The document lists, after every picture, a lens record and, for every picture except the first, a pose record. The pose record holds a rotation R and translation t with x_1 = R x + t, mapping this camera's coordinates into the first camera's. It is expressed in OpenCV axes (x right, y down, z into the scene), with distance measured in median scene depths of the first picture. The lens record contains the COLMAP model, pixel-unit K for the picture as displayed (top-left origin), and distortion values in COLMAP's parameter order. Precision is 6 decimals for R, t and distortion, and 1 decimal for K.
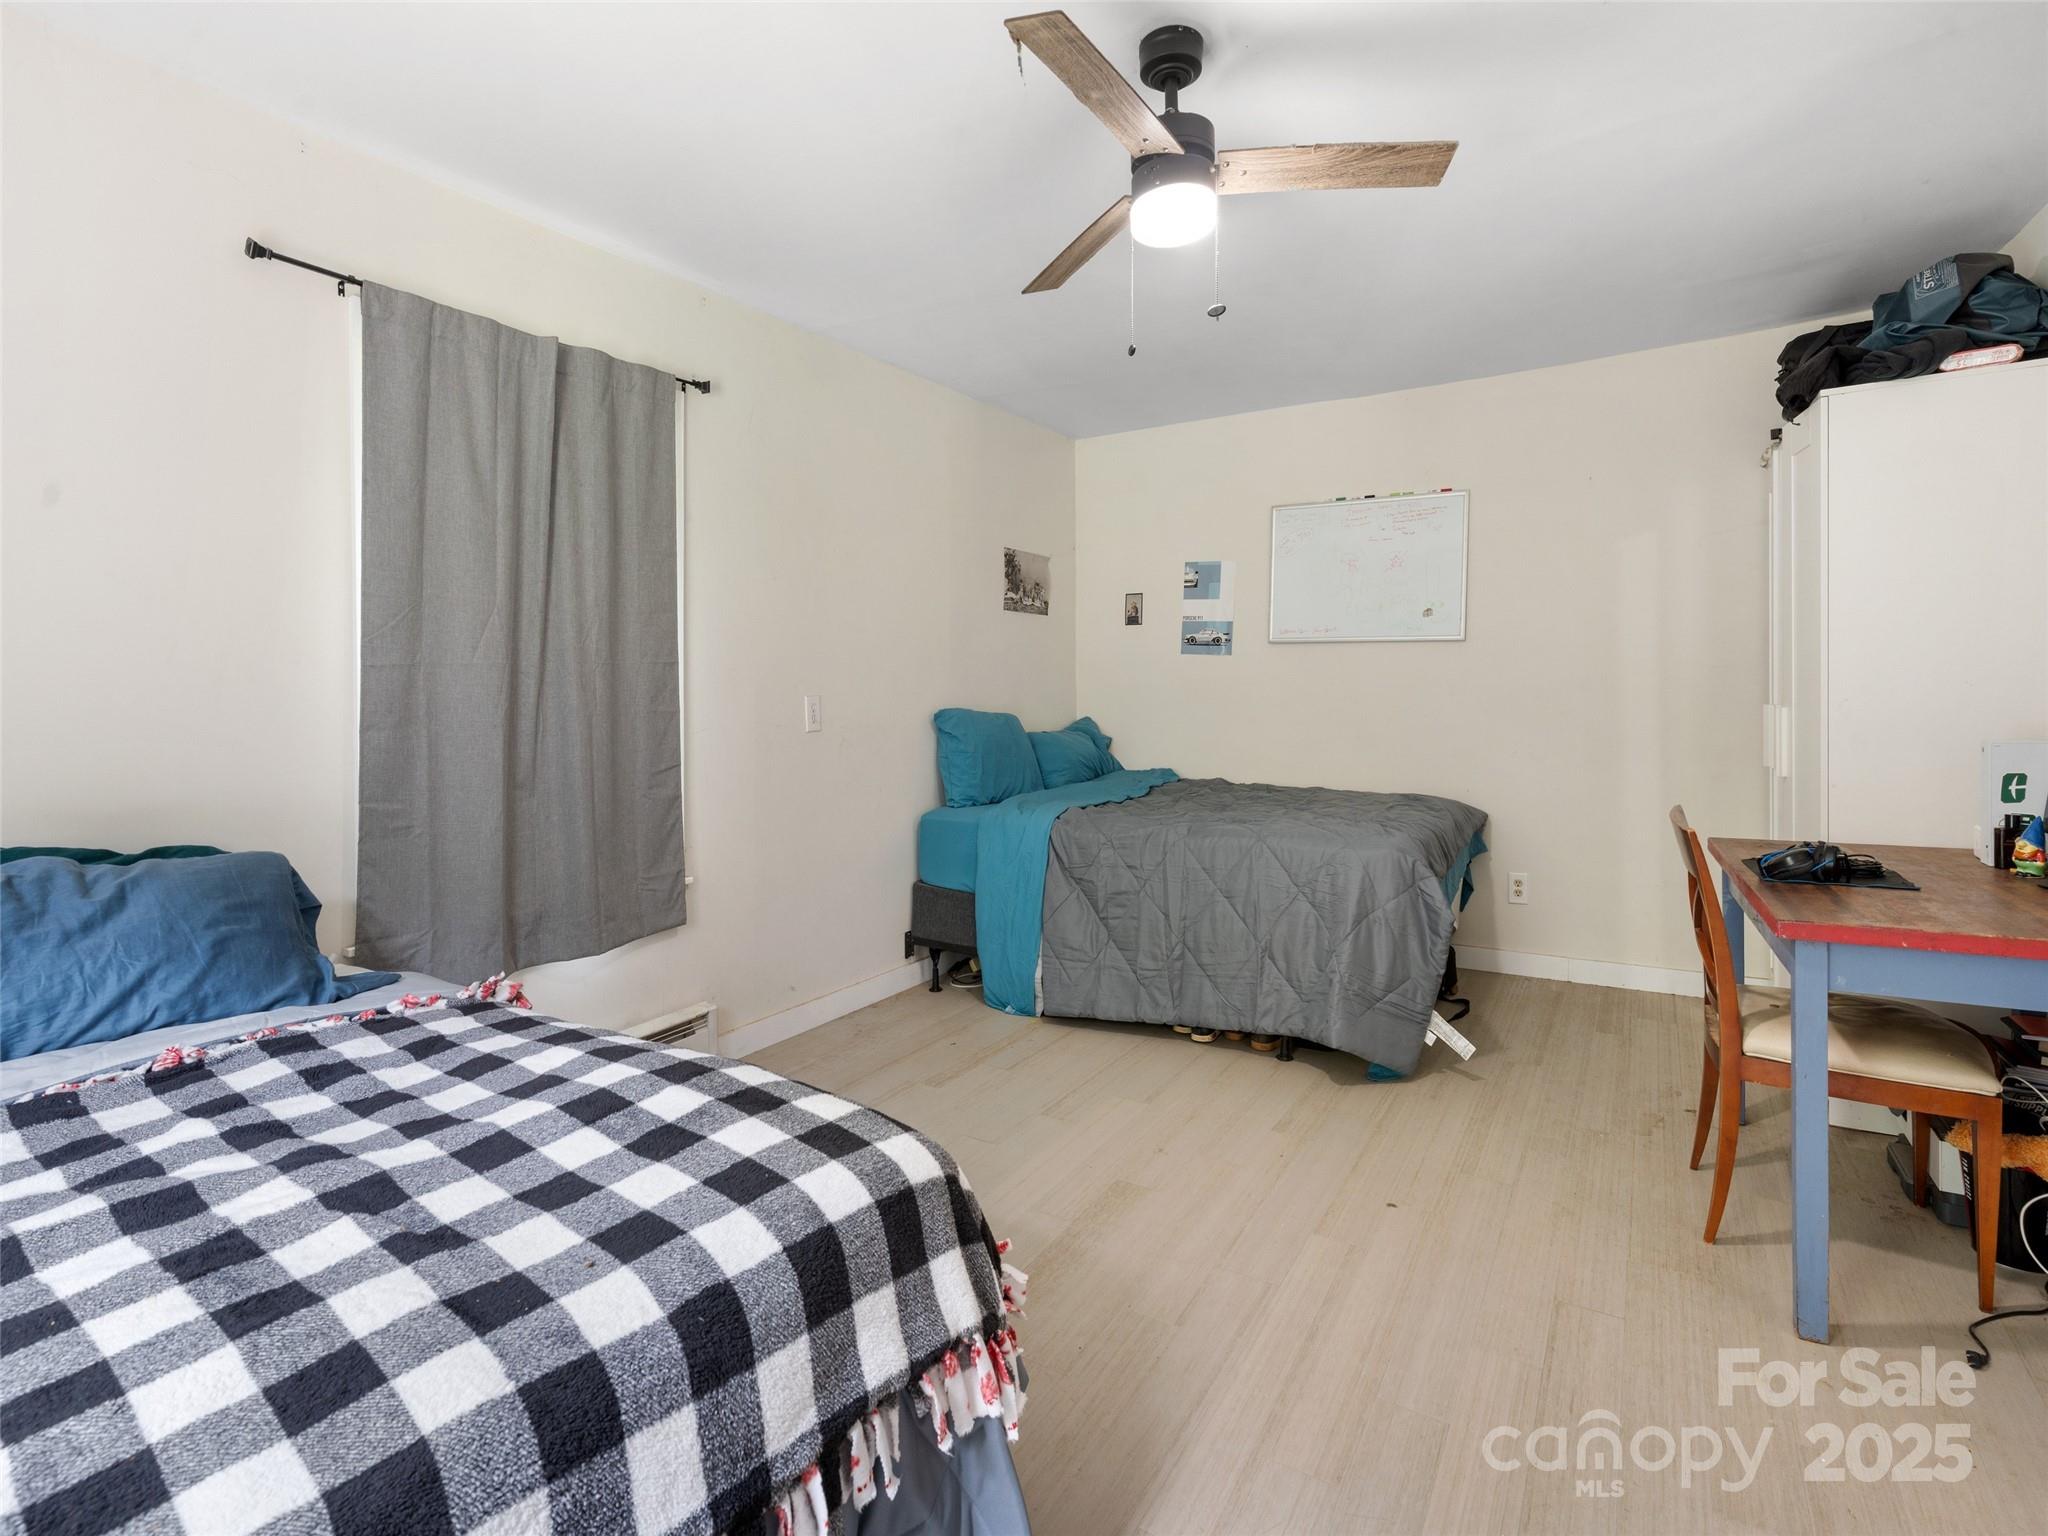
lens RADIAL K [[984.1, 0, 970.7], [0, 984.1, 677.9], [0, 0, 1]] dist [0.001831, 0.000931]
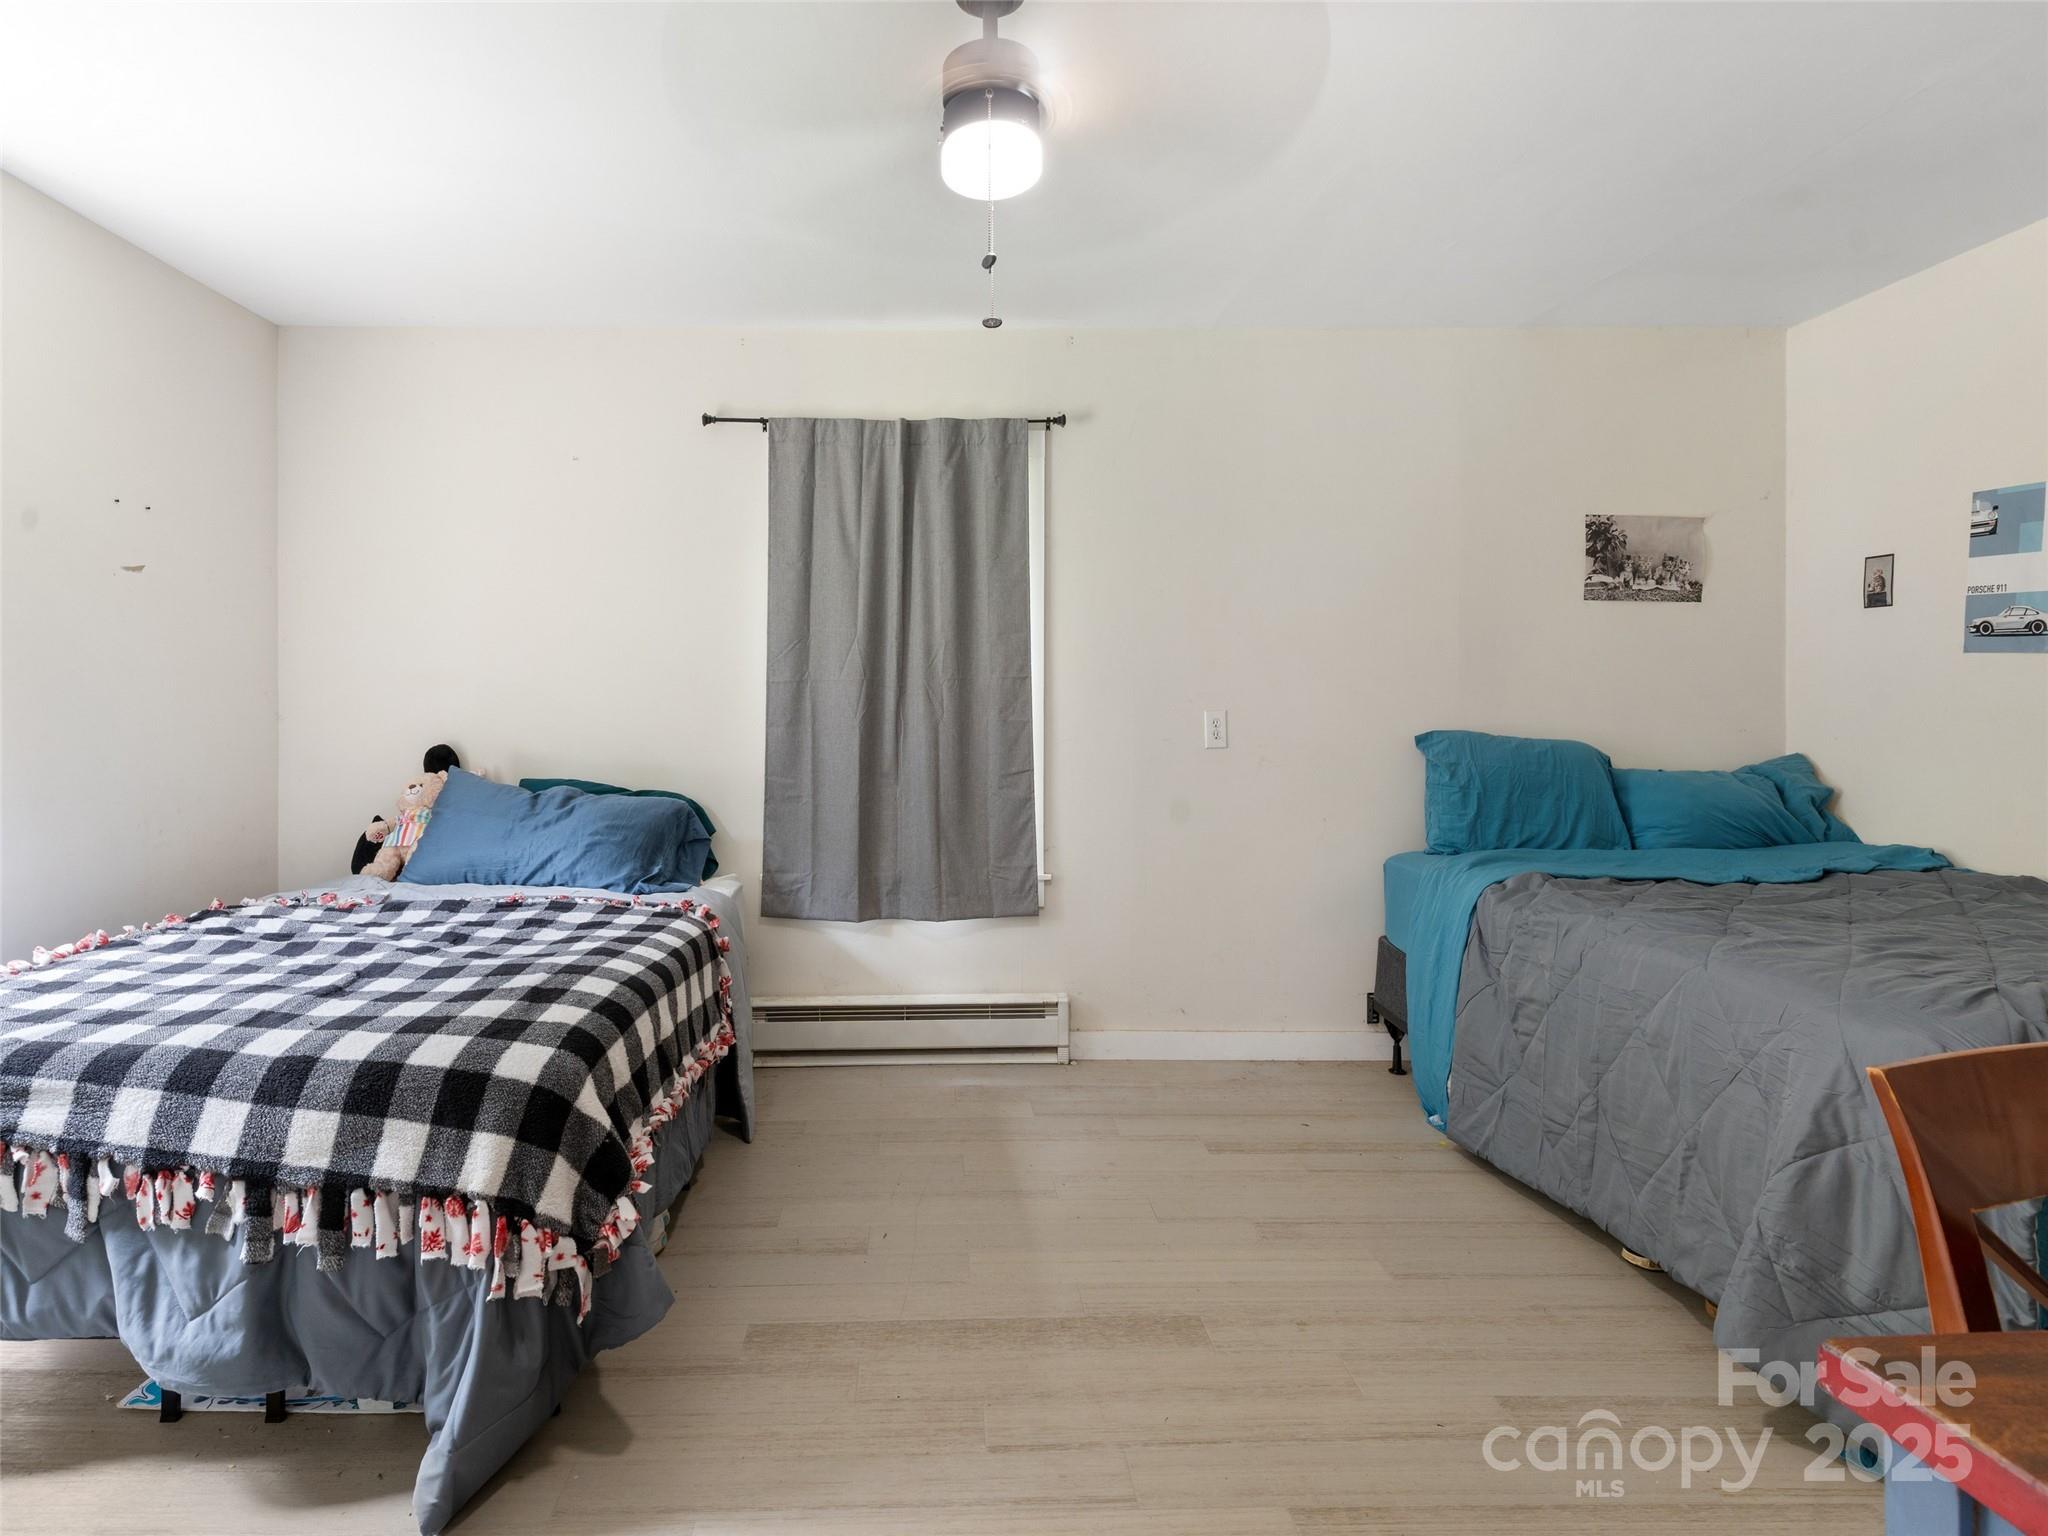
lens RADIAL K [[984.1, 0, 970.7], [0, 984.1, 677.9], [0, 0, 1]] dist [0.001831, 0.000931]
pose [[0.576798, -0.007841, -0.816850, 0.572198], [-0.002895, 0.999928, -0.011643, -0.001519], [0.816882, 0.009081, 0.576733, 0.310210]]
